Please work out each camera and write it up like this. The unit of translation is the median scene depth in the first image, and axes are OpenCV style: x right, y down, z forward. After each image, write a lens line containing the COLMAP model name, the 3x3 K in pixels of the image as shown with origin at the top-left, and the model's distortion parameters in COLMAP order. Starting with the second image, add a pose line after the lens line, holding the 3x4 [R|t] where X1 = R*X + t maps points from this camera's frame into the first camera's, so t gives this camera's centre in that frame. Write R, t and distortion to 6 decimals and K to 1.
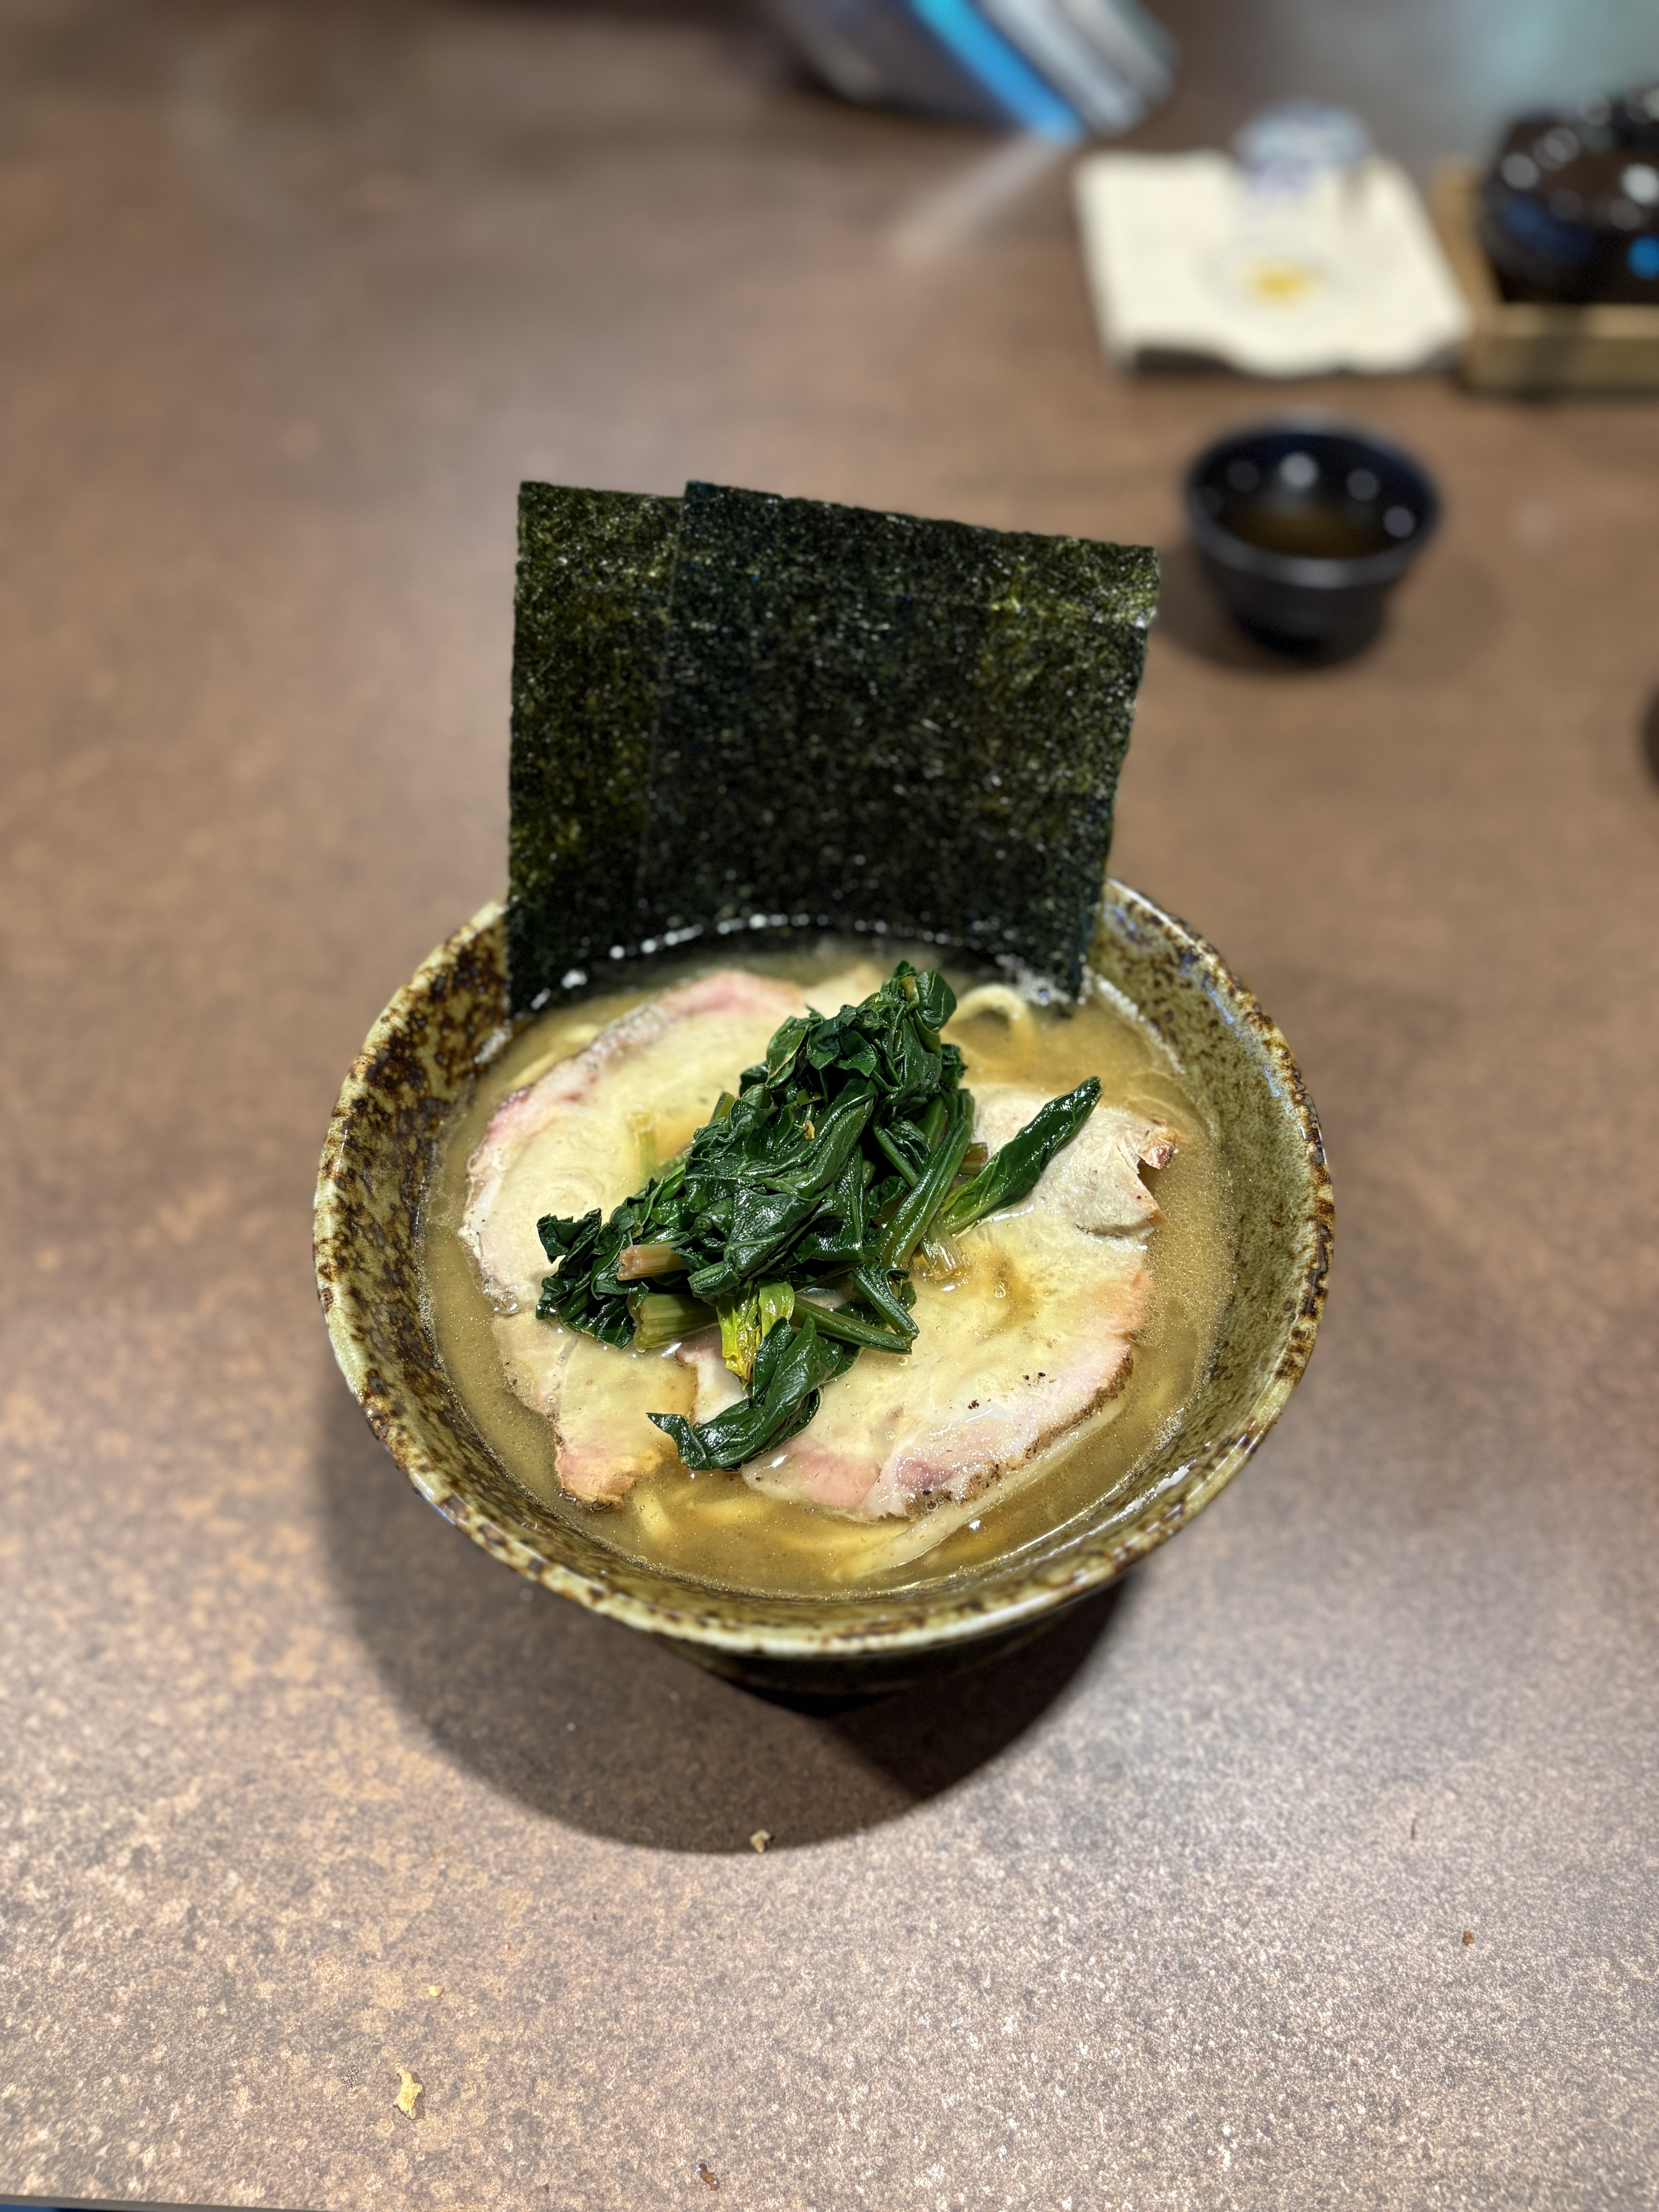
lens RADIAL K [[1819.9, 0, 823.3], [0, 1819.9, 1137.5], [0, 0, 1]] dist [0.047114, -0.101000]
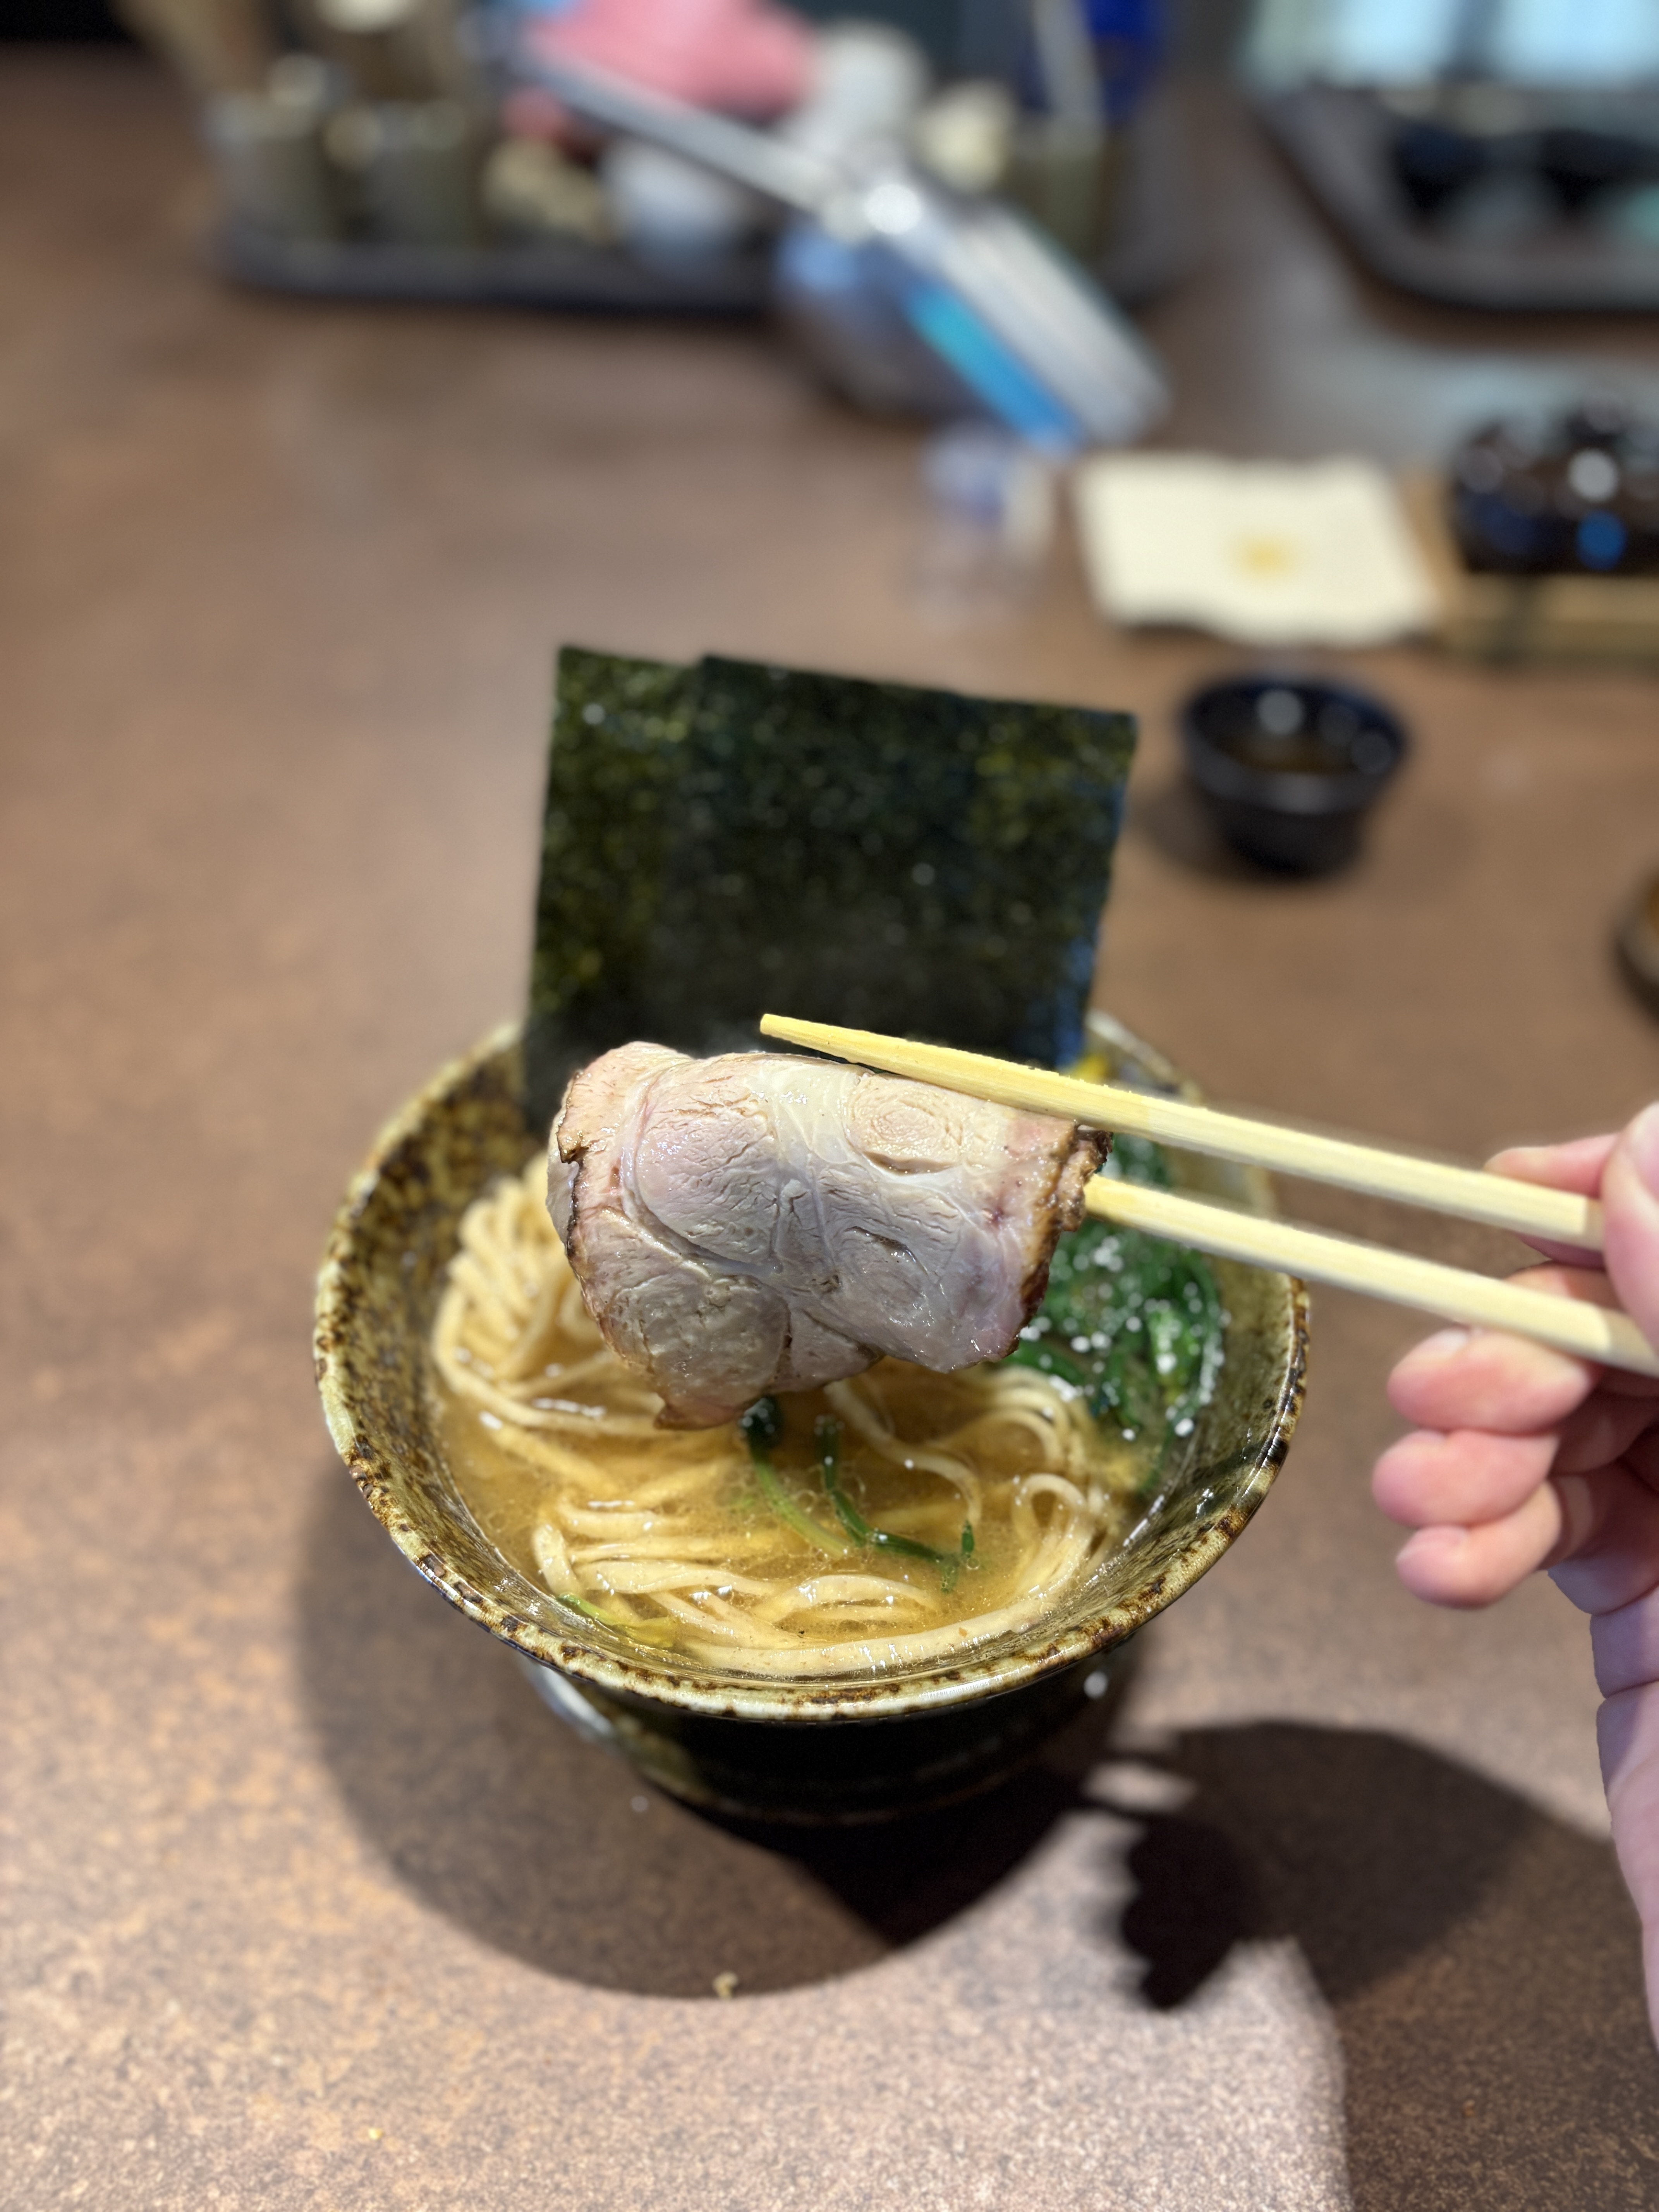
lens RADIAL K [[1819.9, 0, 824.9], [0, 1819.9, 1101.9], [0, 0, 1]] dist [0.047114, -0.101000]
pose [[0.999489, 0.030997, -0.007825, 0.010256], [-0.031908, 0.982336, -0.184386, 0.105456], [0.001972, 0.184541, 0.982823, -0.023238]]
